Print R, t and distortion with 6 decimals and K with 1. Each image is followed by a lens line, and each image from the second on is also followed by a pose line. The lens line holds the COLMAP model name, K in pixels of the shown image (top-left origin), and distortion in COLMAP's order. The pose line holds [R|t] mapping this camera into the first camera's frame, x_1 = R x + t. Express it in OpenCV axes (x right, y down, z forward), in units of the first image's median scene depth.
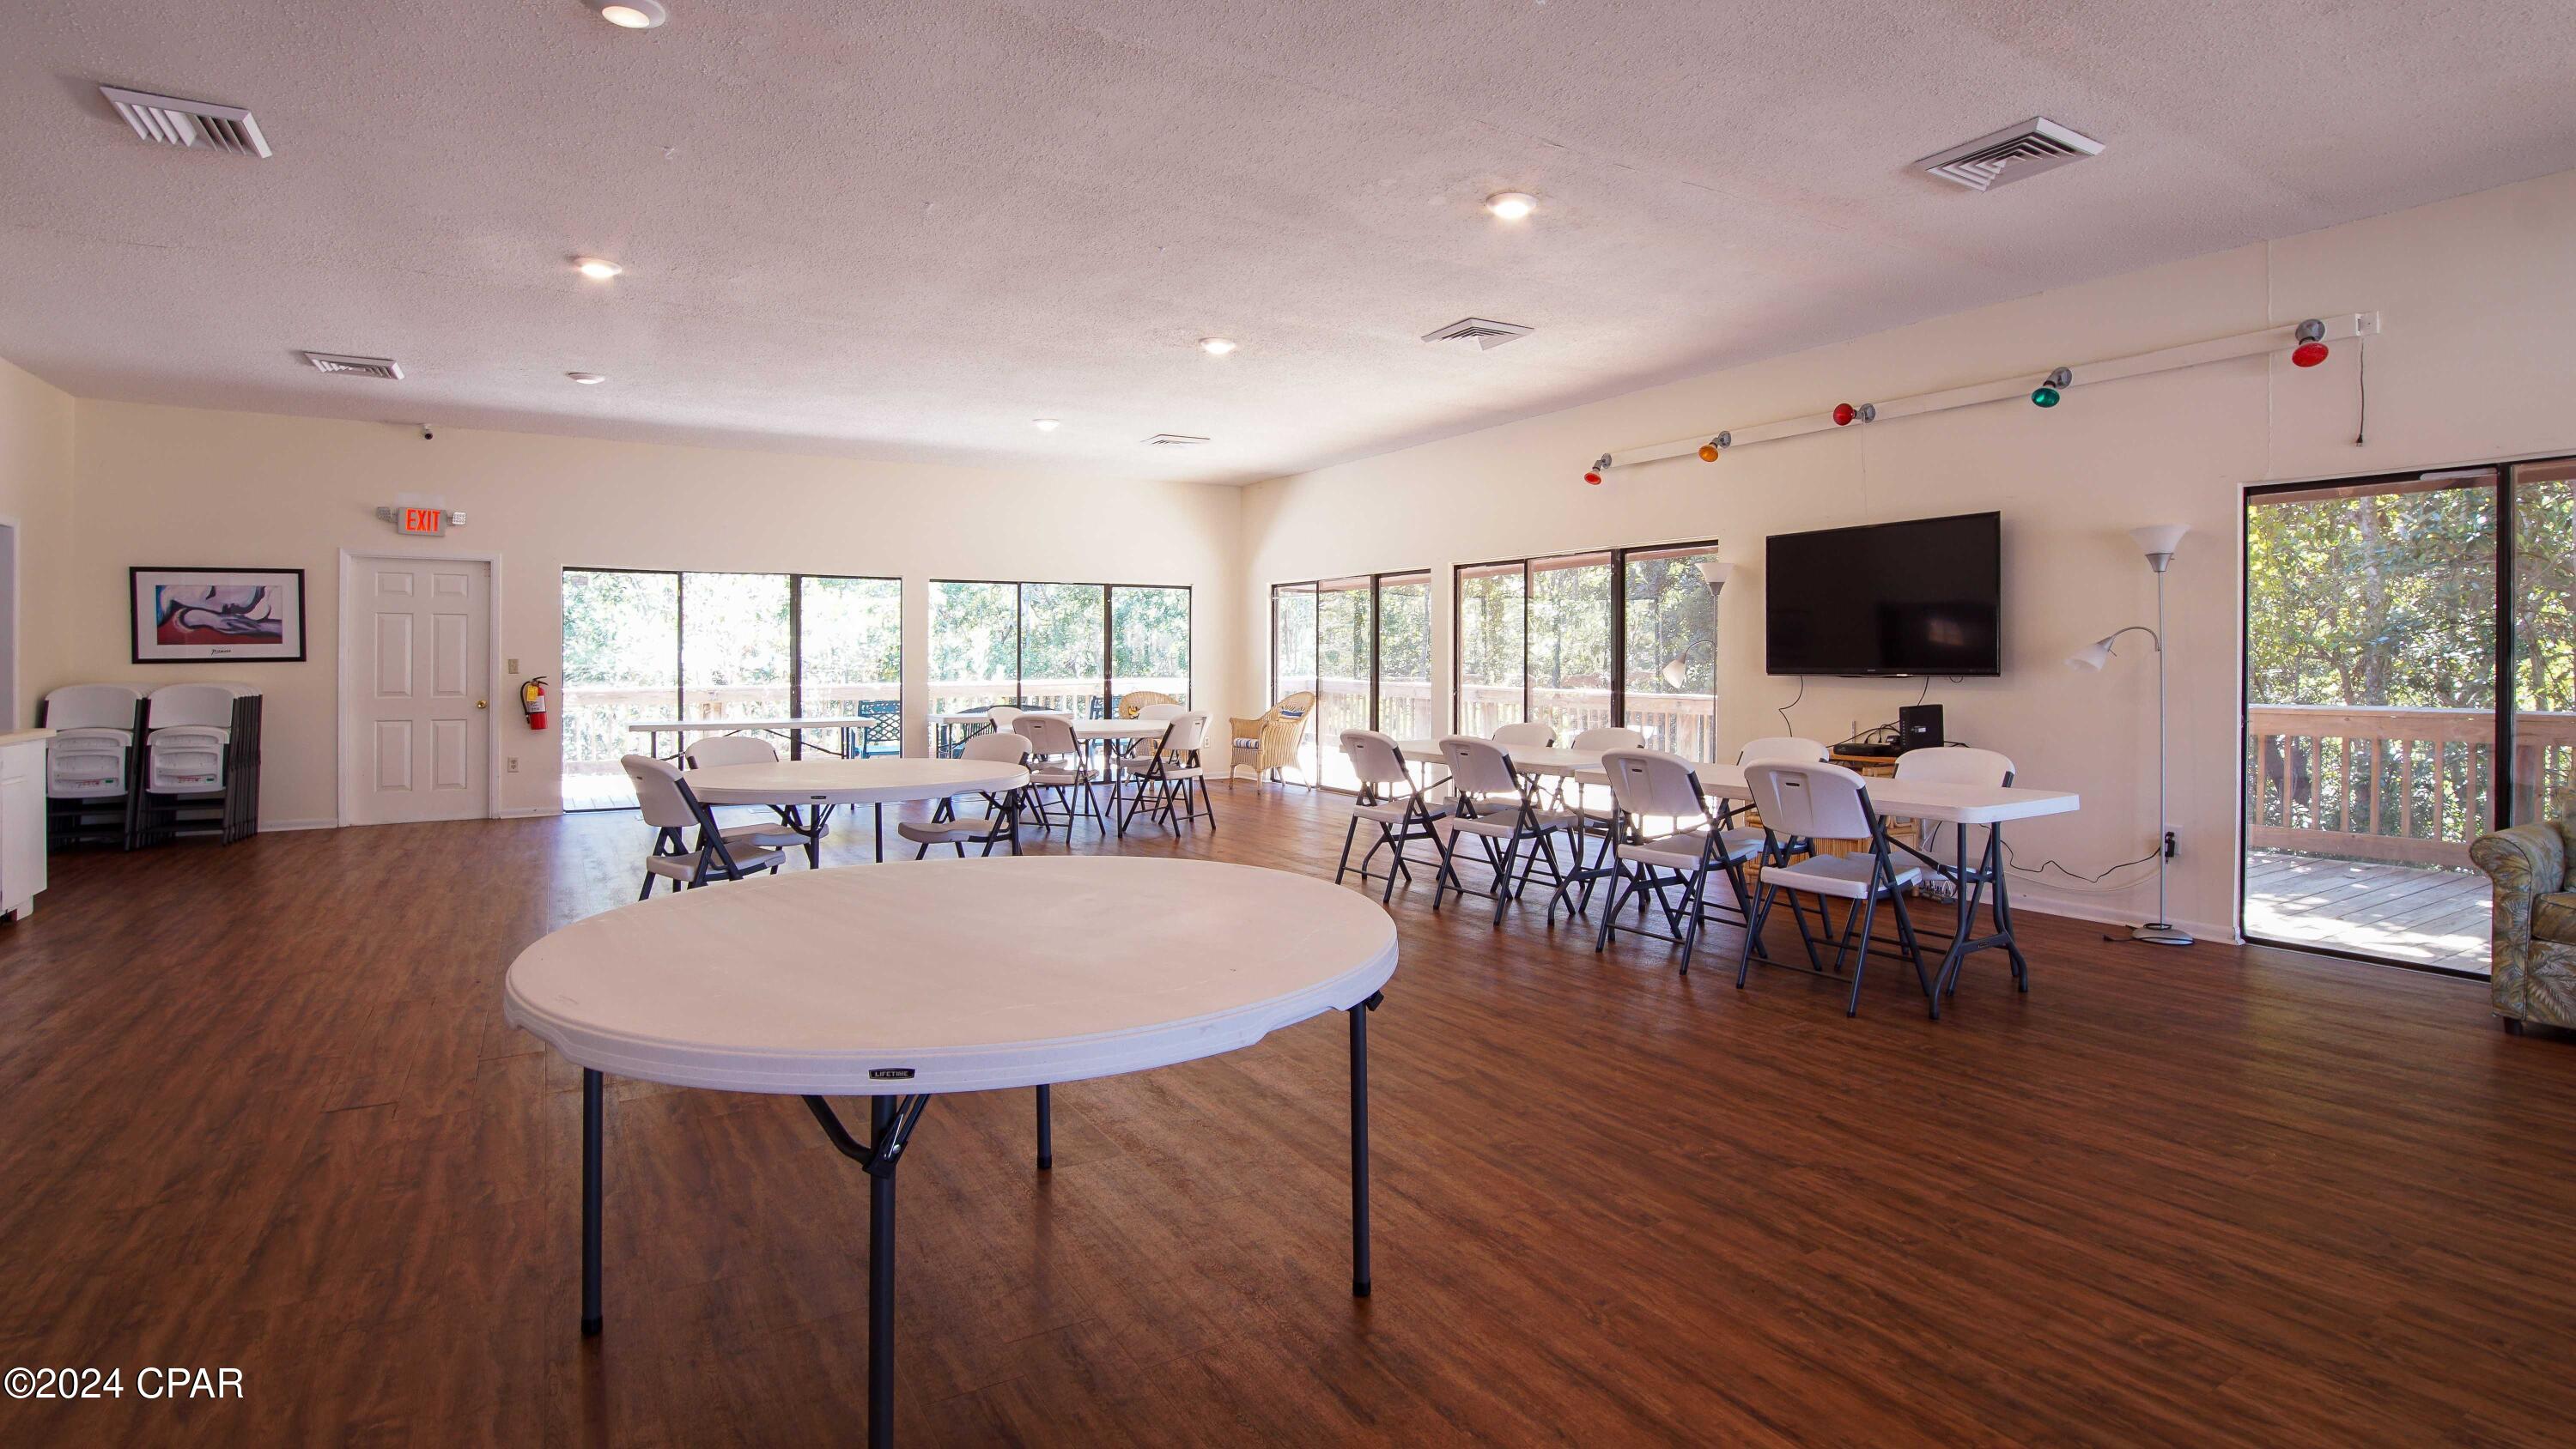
lens RADIAL K [[1059.0, 0, 1276.1], [0, 1059.0, 667.5], [0, 0, 1]] dist [-0.025287, 0.000335]
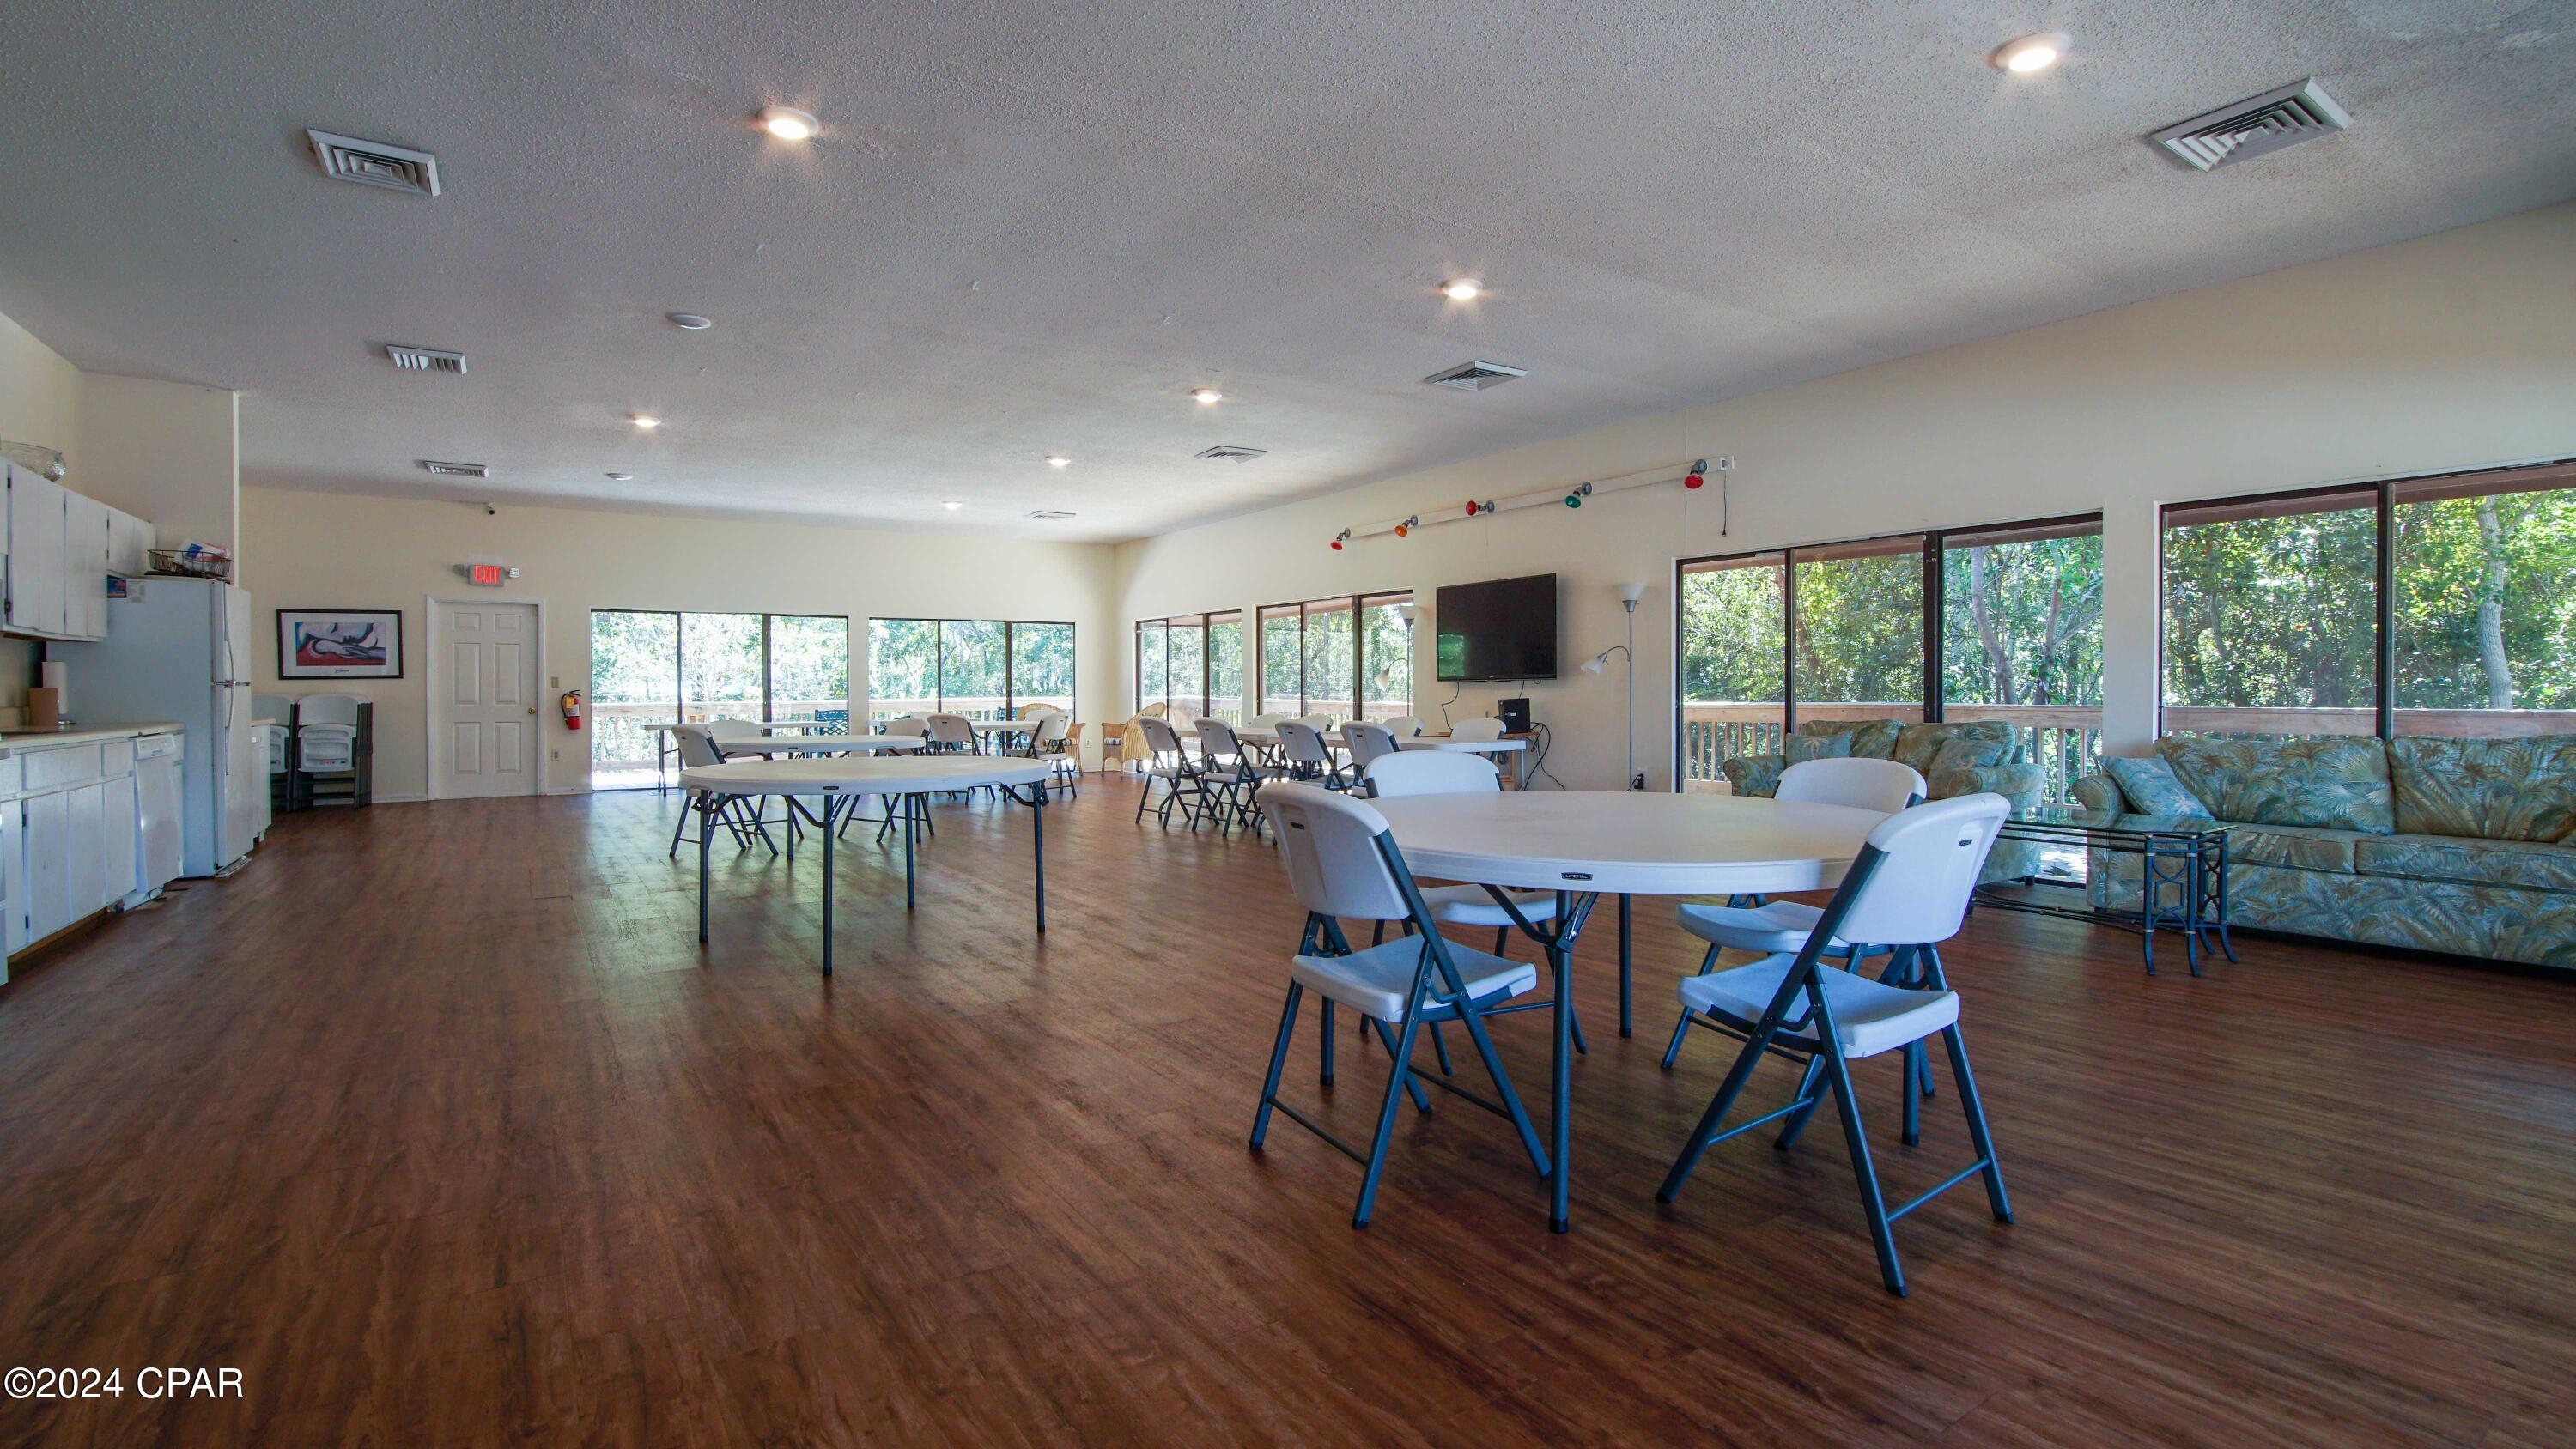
lens RADIAL K [[1093.0, 0, 1285.1], [0, 1093.0, 716.9], [0, 0, 1]] dist [-0.022015, -0.000280]
pose [[0.999446, -0.003878, 0.033064, 0.178029], [0.003547, 0.999943, 0.010074, 0.035256], [-0.033101, -0.009951, 0.999402, -0.461337]]
